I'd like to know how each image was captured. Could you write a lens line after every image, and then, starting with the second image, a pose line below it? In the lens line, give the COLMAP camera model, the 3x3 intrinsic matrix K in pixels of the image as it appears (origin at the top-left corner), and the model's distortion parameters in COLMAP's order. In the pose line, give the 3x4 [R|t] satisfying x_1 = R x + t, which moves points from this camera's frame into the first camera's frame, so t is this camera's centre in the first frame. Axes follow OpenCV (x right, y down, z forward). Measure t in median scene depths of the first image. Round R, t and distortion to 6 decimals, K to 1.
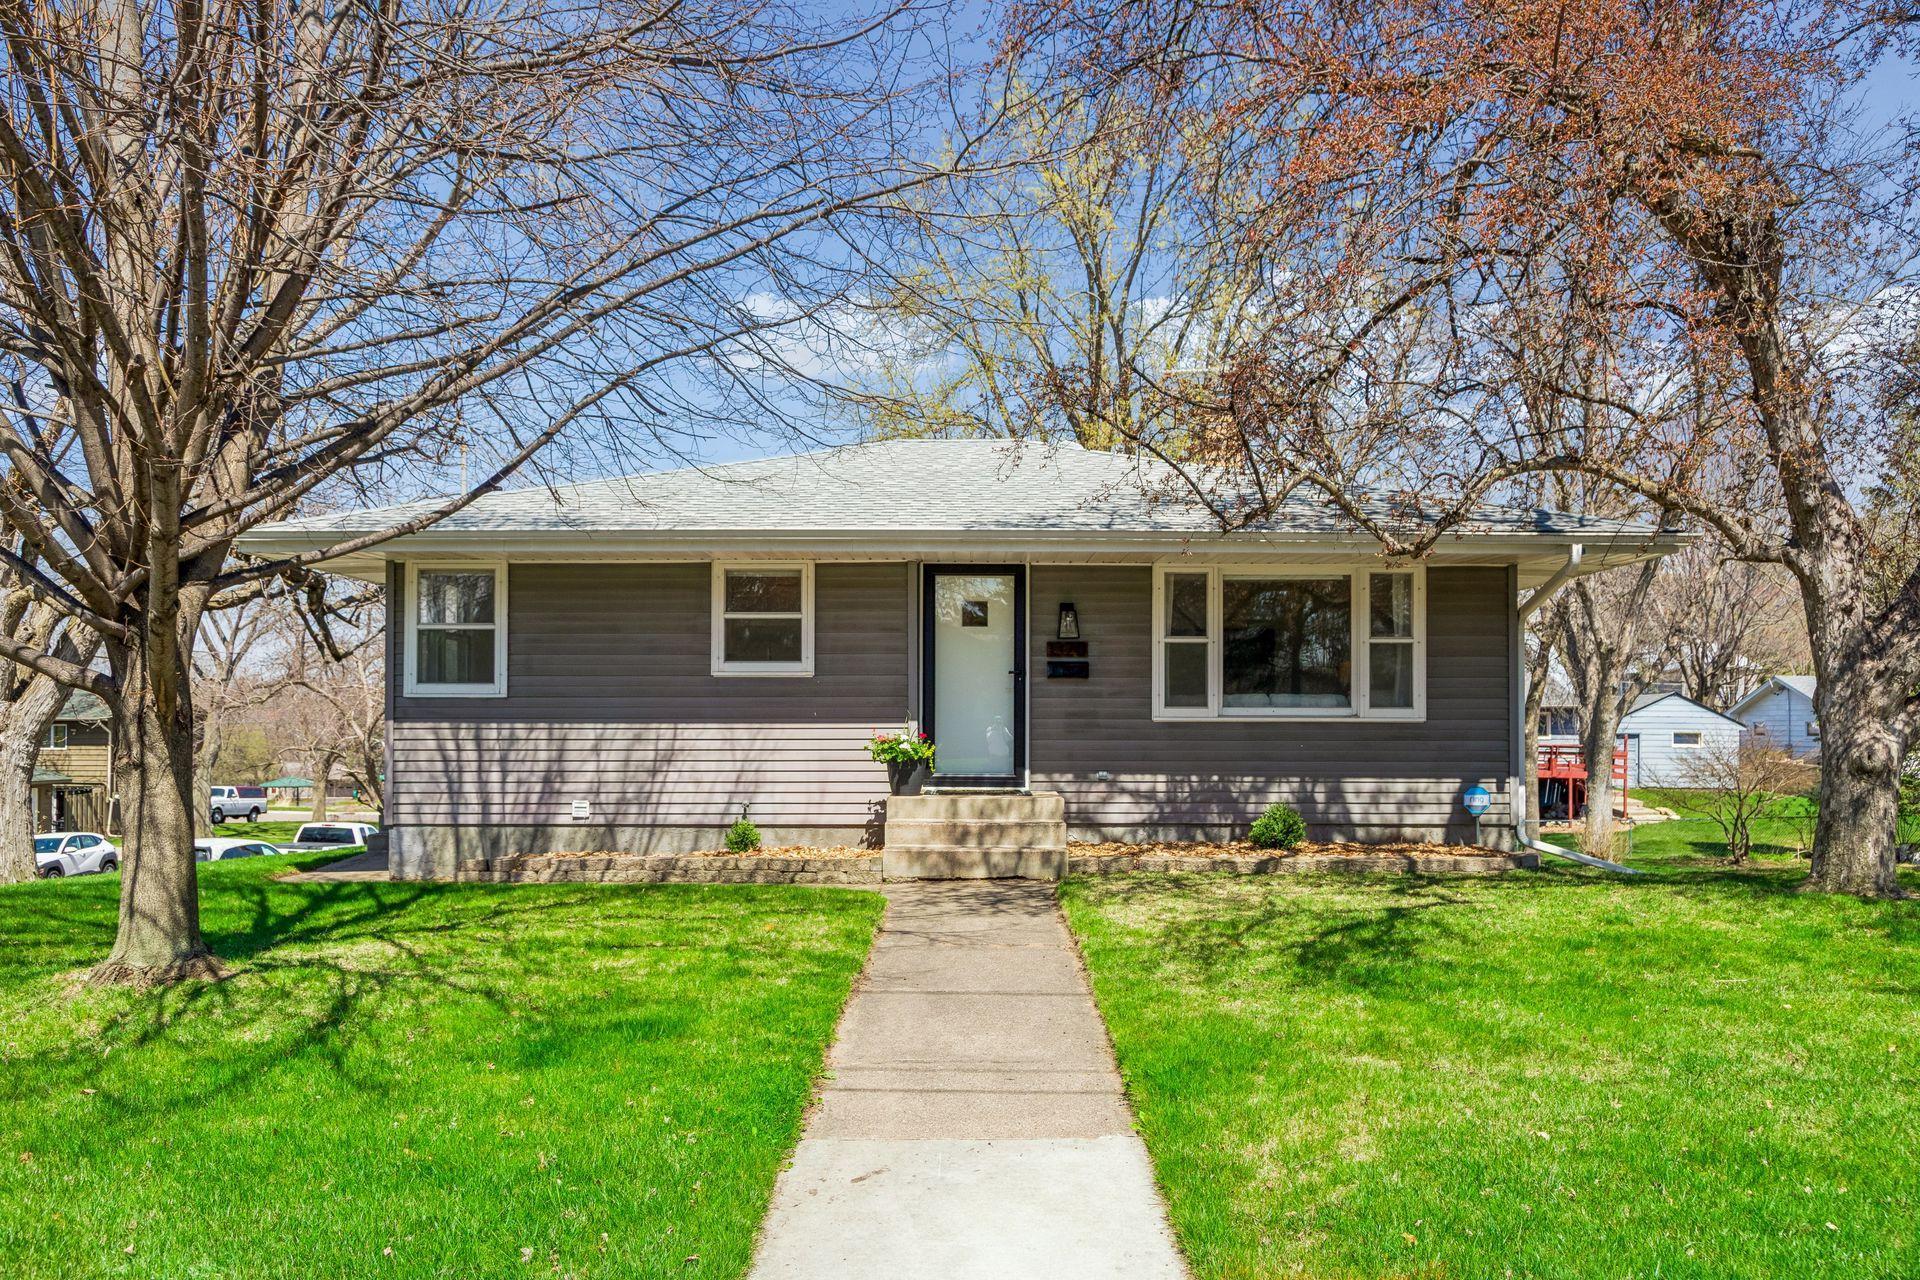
lens RADIAL K [[1031.9, 0, 962.0], [0, 1031.9, 661.8], [0, 0, 1]] dist [0.000641, 0.000124]
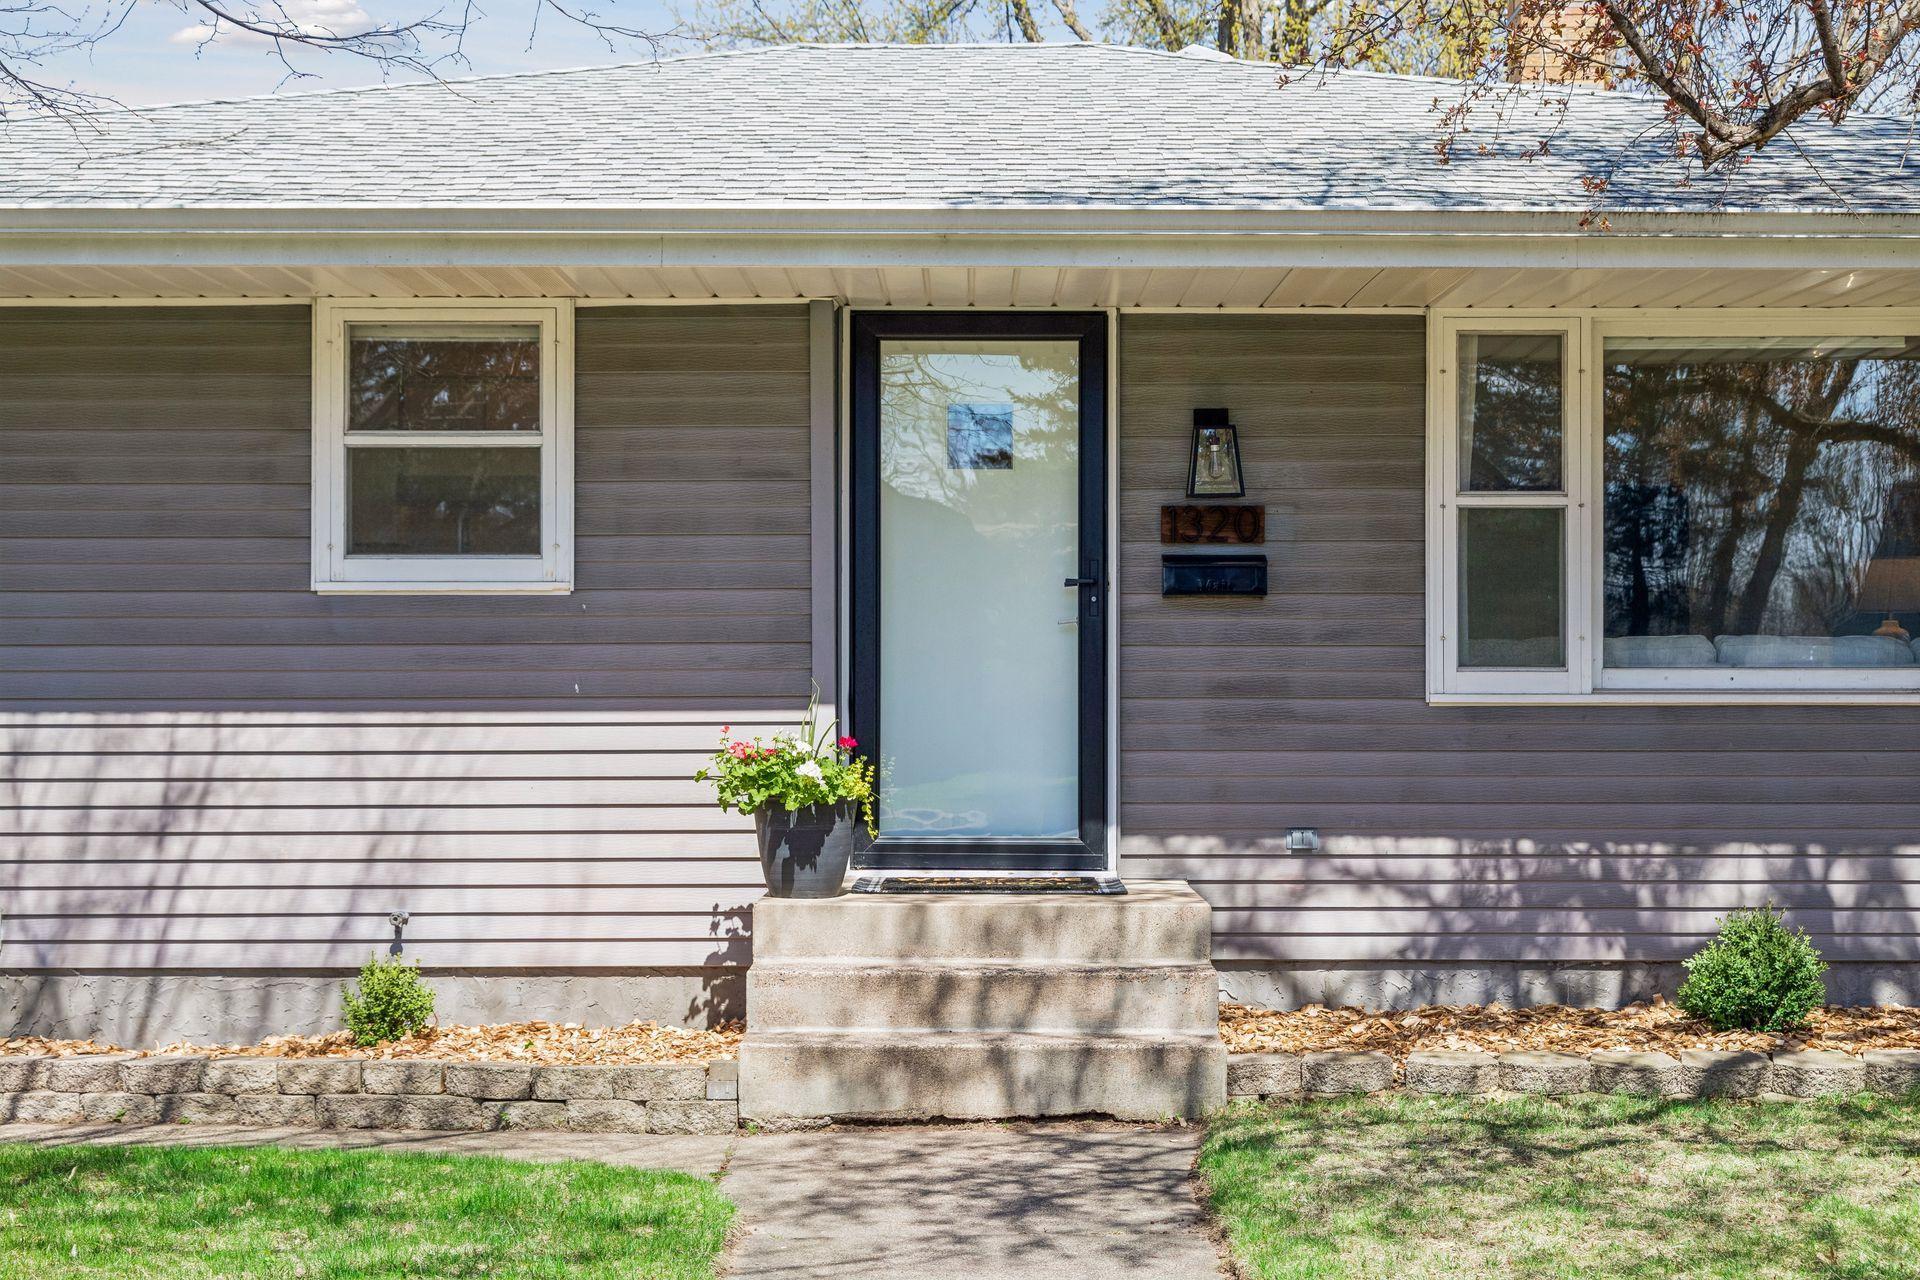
lens RADIAL K [[2123.9, 0, 1037.0], [0, 2123.9, 636.0], [0, 0, 1]] dist [-0.015792, 0.030483]
pose [[0.999605, -0.000636, 0.028084, 0.011494], [0.000103, 0.999820, 0.018973, 0.015510], [-0.028091, -0.018962, 0.999425, 0.186361]]
